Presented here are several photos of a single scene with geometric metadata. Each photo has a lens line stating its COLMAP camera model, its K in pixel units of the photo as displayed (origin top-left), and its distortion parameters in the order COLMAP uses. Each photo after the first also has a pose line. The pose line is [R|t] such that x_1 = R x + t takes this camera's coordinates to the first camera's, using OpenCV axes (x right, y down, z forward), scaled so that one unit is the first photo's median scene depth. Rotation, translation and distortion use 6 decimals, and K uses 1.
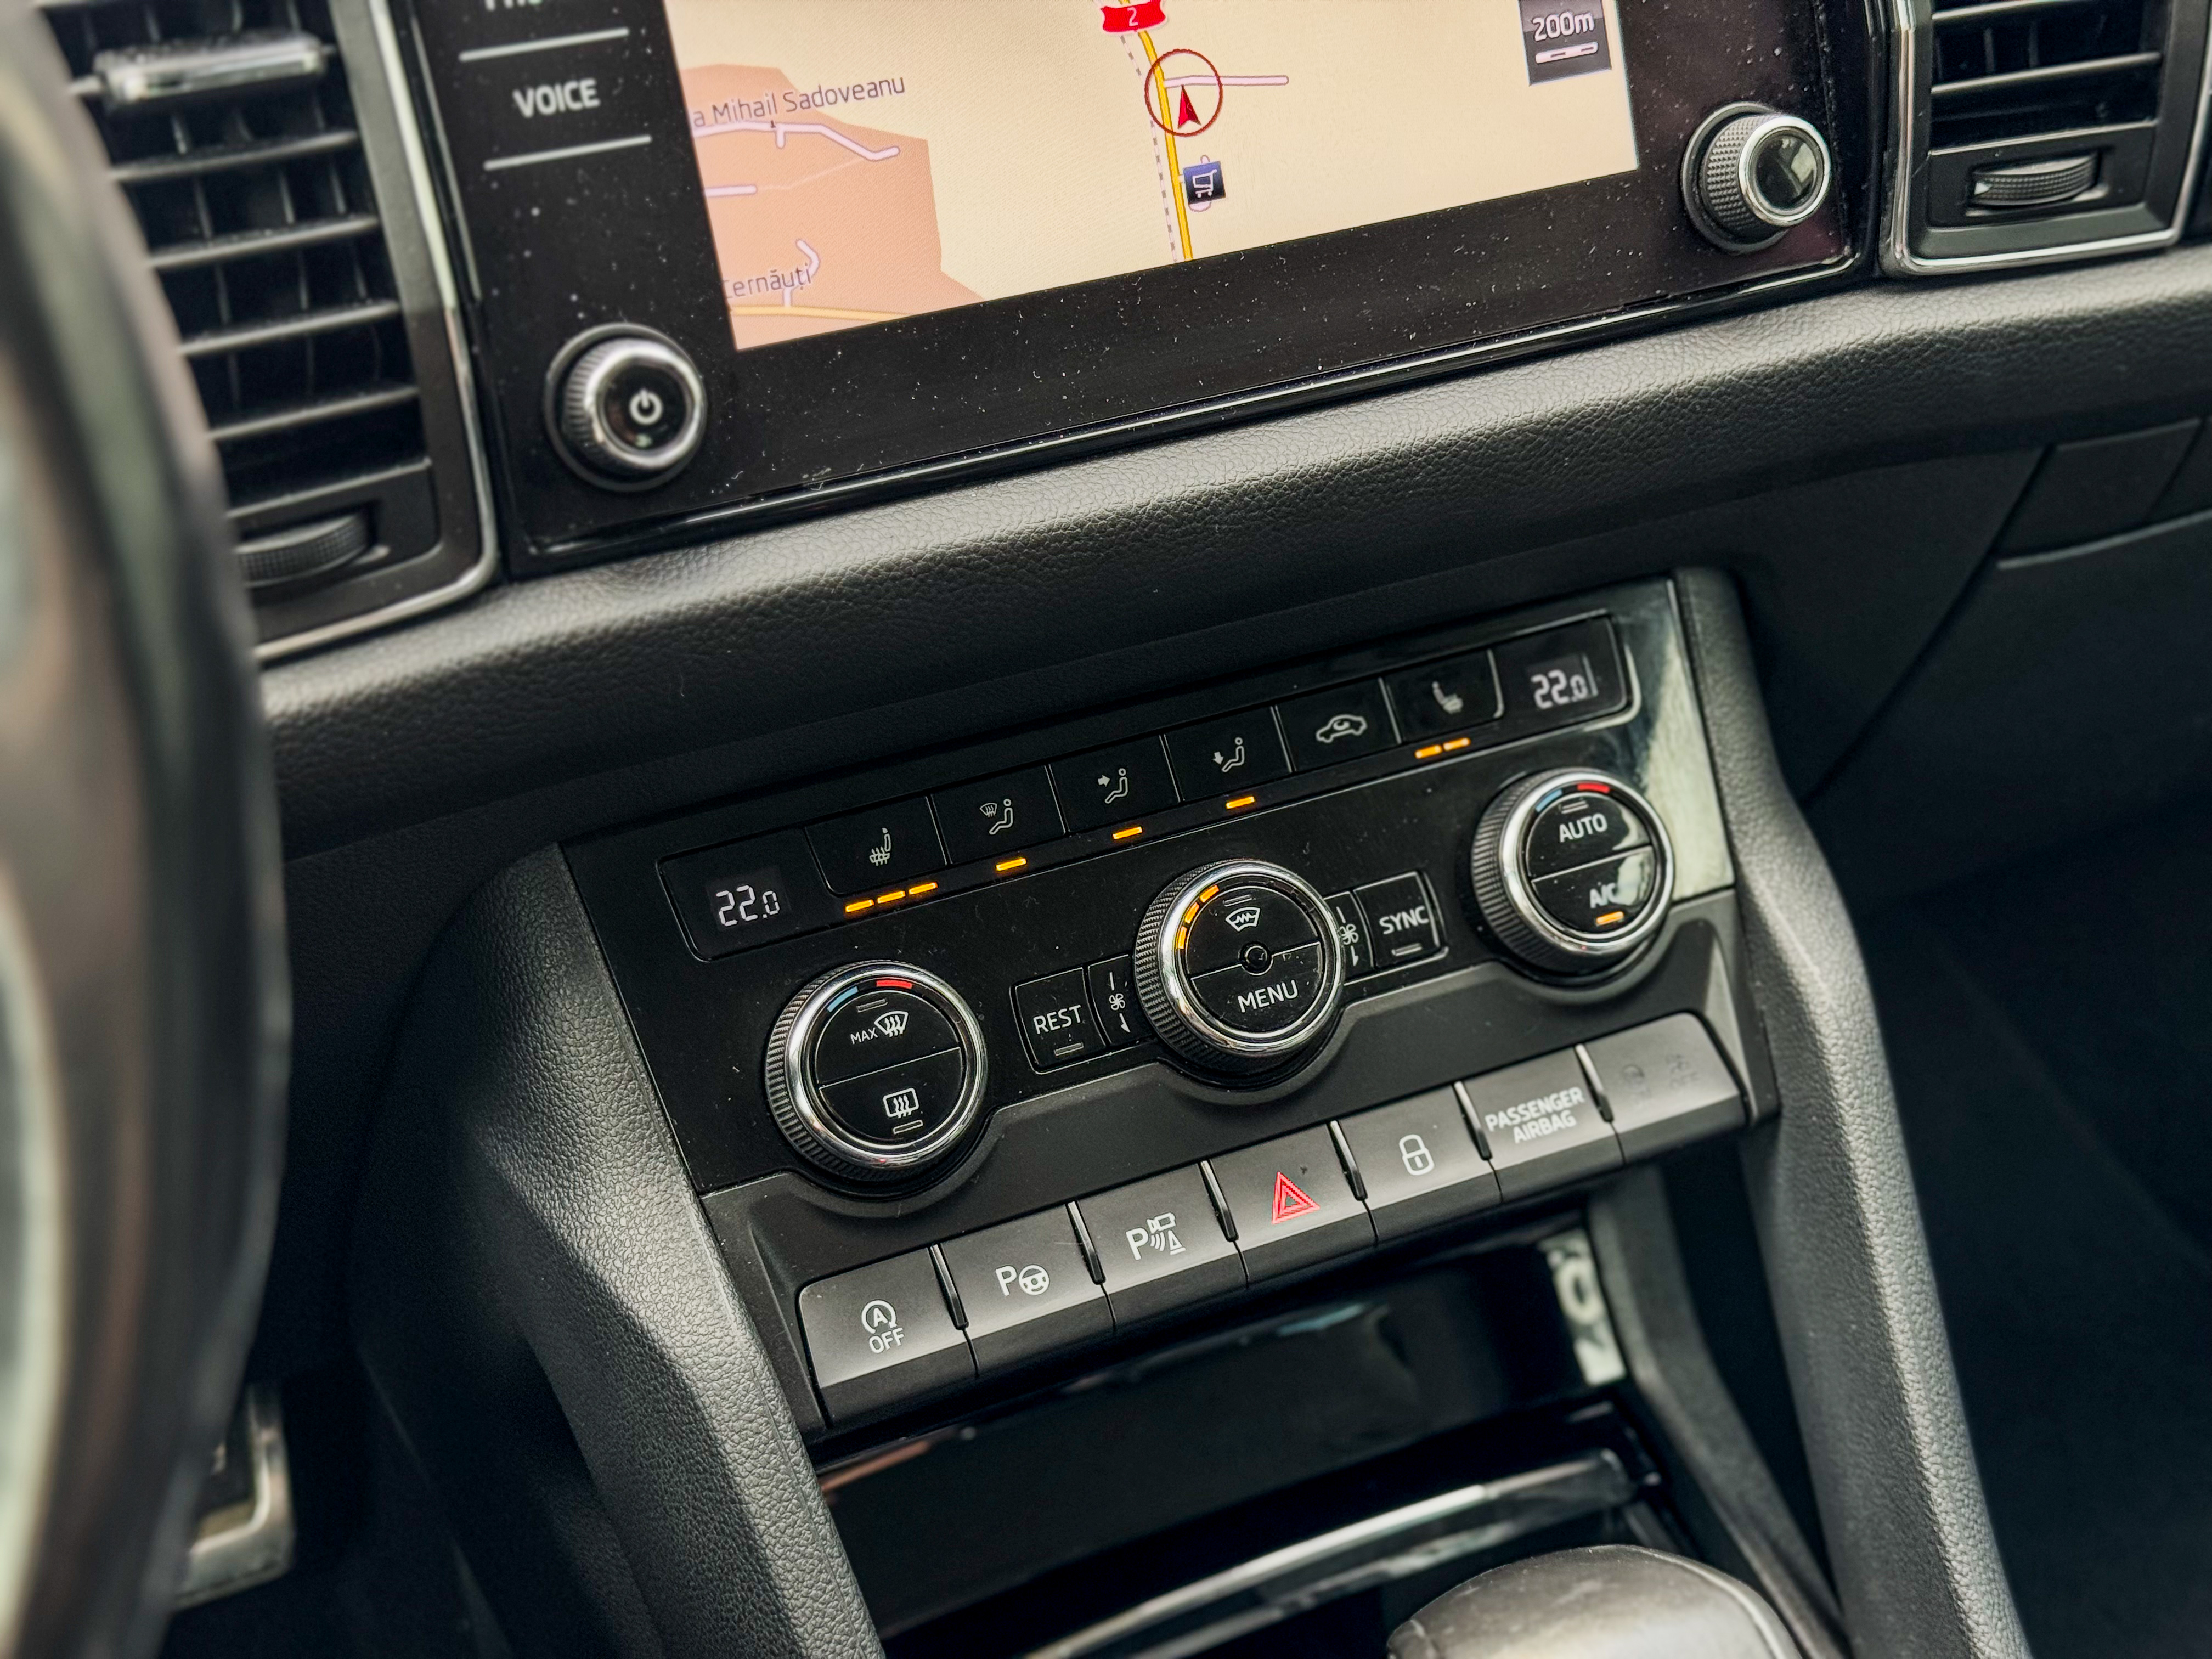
lens RADIAL K [[3133.4, 0, 1106.0], [0, 3133.4, 829.5], [0, 0, 1]] dist [0.133250, -0.165304]
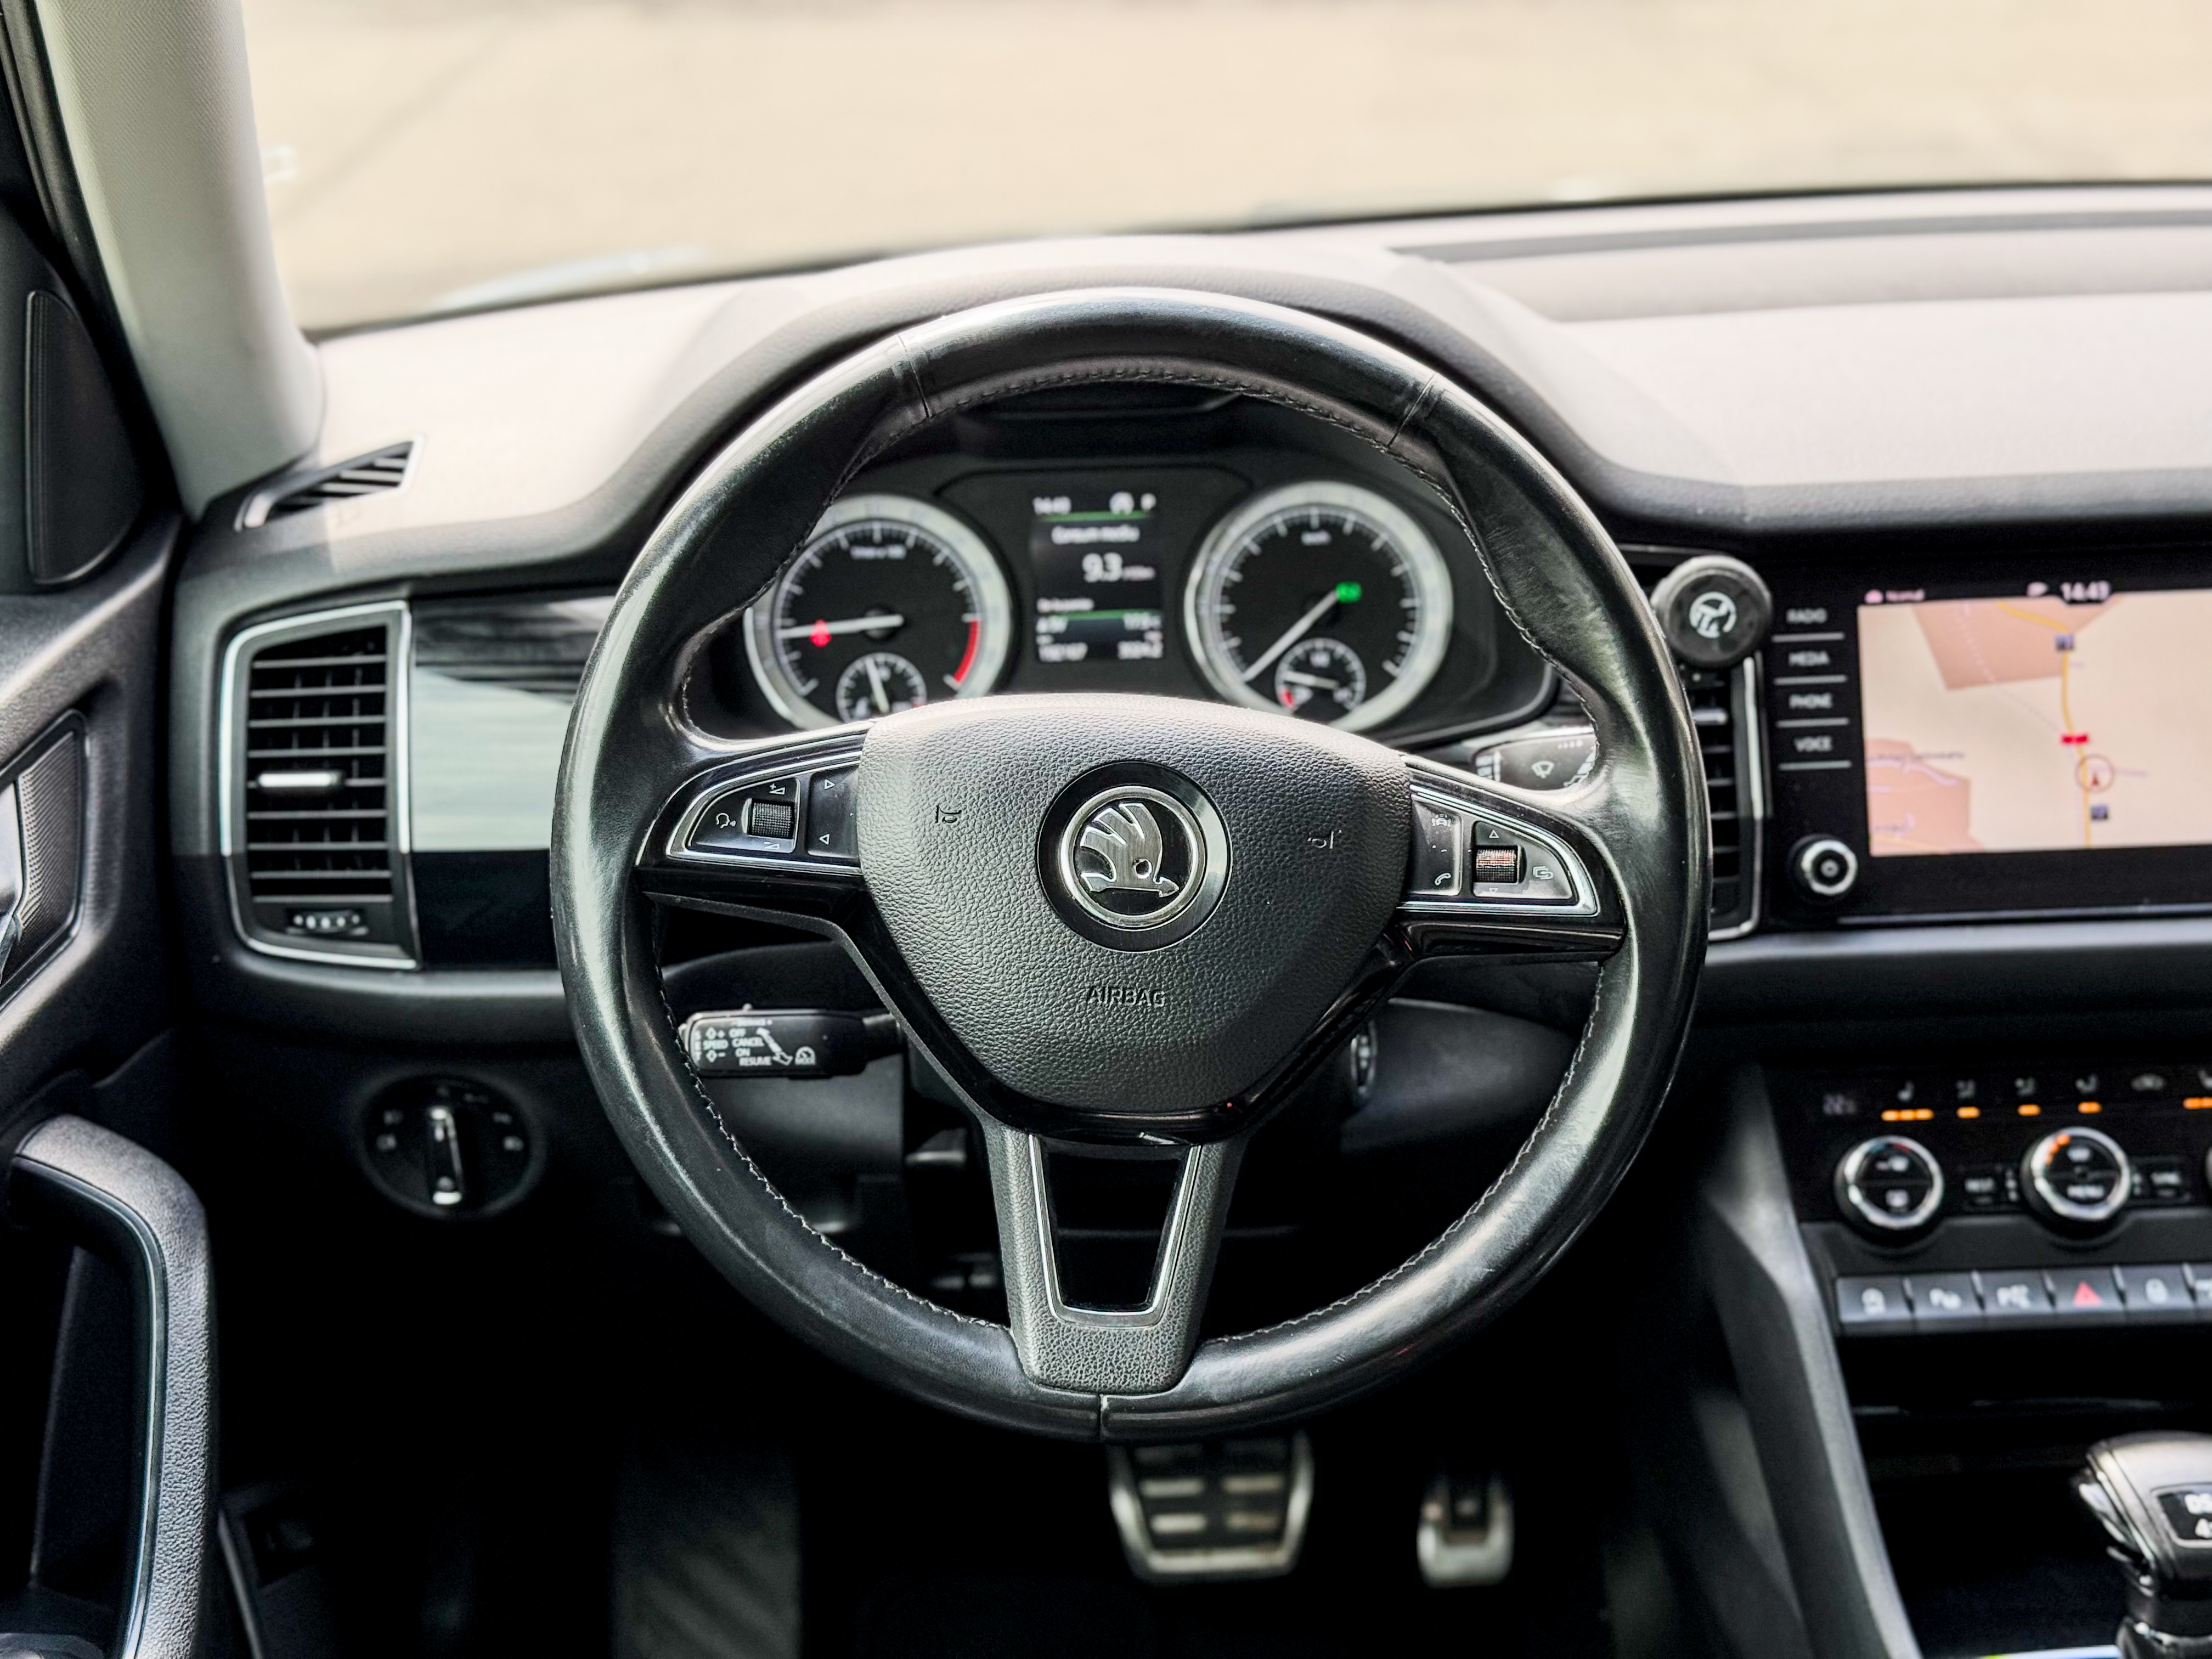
lens RADIAL K [[3133.4, 0, 1106.0], [0, 3133.4, 829.5], [0, 0, 1]] dist [0.133250, -0.165304]
pose [[0.923512, 0.121669, -0.363761, 0.193771], [-0.198848, 0.962833, -0.182789, 0.347025], [0.328002, 0.241141, 0.913381, -1.247463]]
